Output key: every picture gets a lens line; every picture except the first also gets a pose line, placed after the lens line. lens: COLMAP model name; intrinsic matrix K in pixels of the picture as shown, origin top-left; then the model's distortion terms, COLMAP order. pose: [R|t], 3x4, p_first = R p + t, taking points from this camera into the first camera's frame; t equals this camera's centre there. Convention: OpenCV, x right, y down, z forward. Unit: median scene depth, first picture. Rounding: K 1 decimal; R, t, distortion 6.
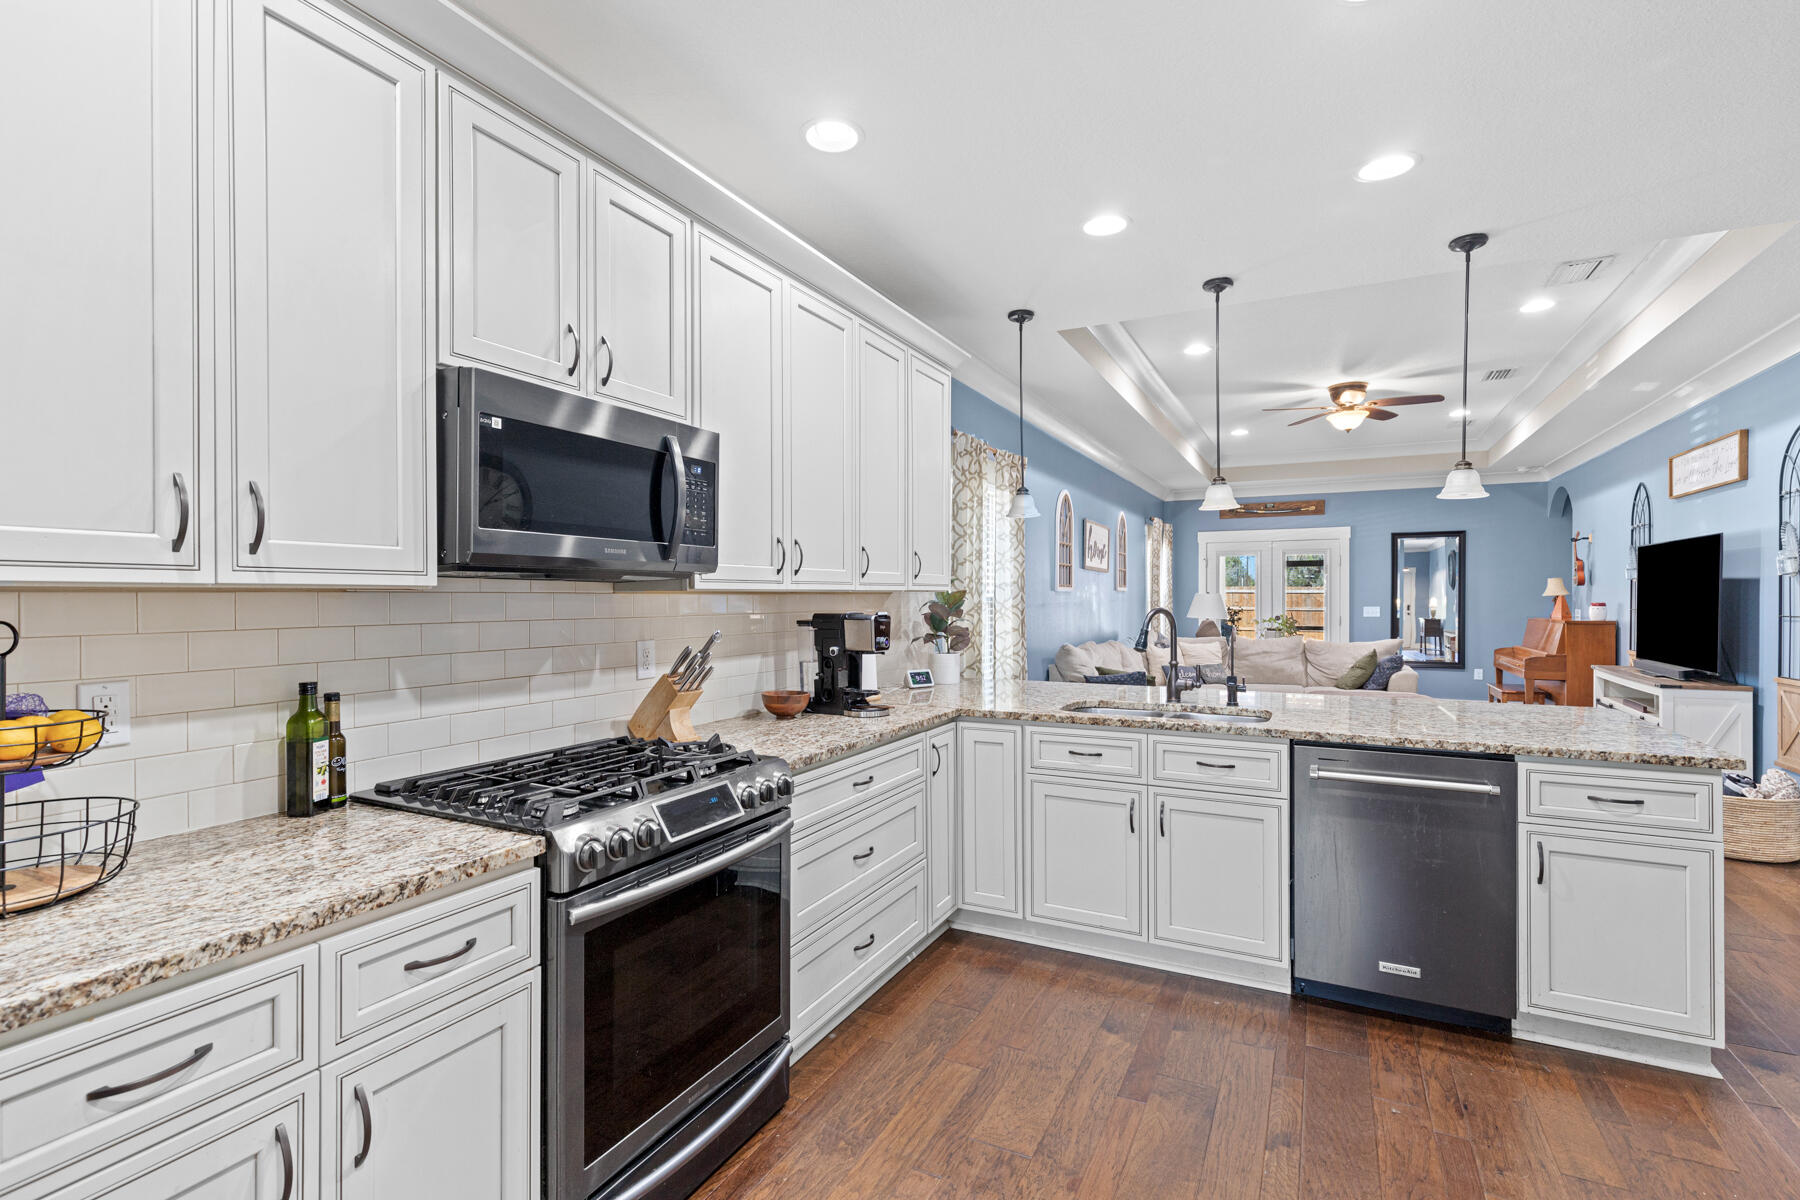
lens RADIAL K [[860.6, 0, 900.0], [0, 860.6, 600.0], [0, 0, 1]] dist [0.018950, -0.000134]
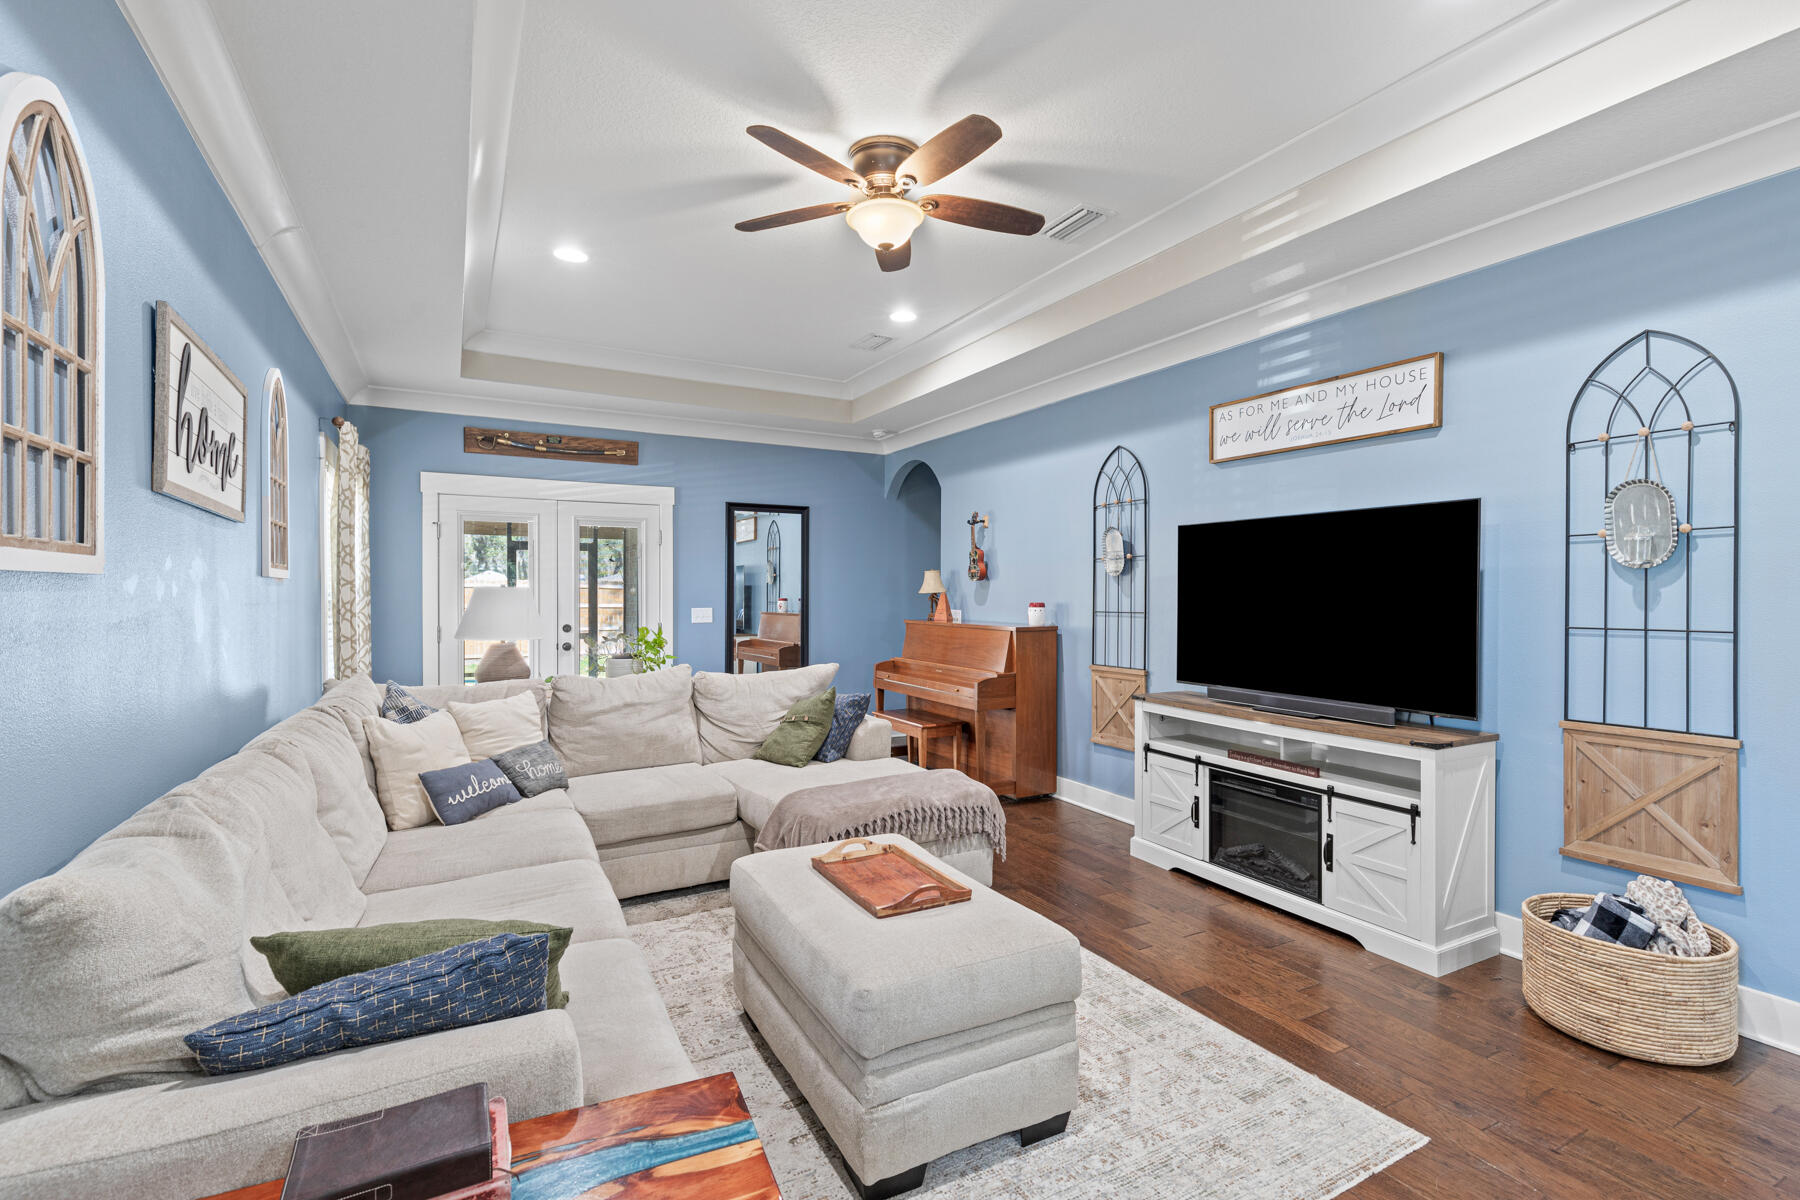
lens RADIAL K [[819.1, 0, 906.6], [0, 819.1, 595.8], [0, 0, 1]] dist [0.002572, -0.000117]
pose [[0.561931, -0.002017, 0.827182, 0.124334], [-0.001070, 0.999994, 0.003165, -0.004614], [-0.827183, -0.002663, 0.561926, 0.619111]]
